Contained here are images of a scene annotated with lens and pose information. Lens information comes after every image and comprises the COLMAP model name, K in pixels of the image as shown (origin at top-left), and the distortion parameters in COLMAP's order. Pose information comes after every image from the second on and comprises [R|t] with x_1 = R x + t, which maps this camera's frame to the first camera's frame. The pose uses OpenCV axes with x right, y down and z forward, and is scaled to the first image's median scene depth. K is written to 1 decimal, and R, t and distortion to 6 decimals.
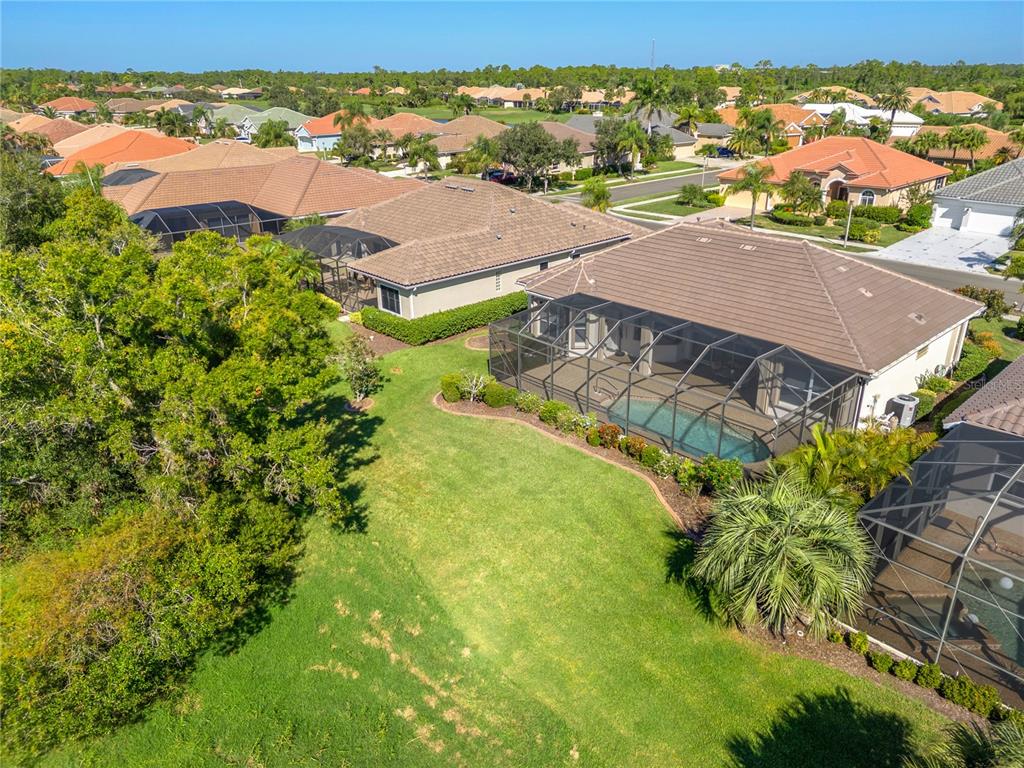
lens RADIAL K [[737.7, 0, 512.0], [0, 737.7, 384.0], [0, 0, 1]] dist [0.080526, -0.086093]
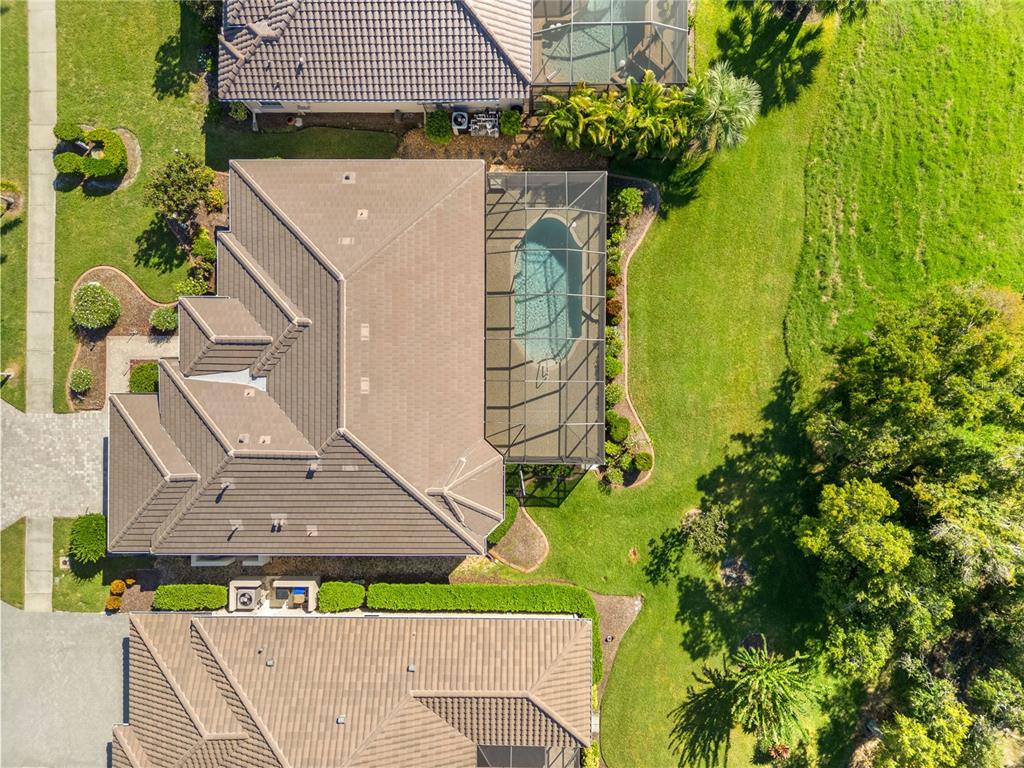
lens RADIAL K [[737.7, 0, 512.0], [0, 737.7, 384.0], [0, 0, 1]] dist [0.080526, -0.086093]
pose [[-0.727668, -0.685627, 0.020362, 0.120146], [0.287304, -0.277696, 0.916702, -1.020009], [-0.622861, 0.672904, 0.399053, 0.557536]]
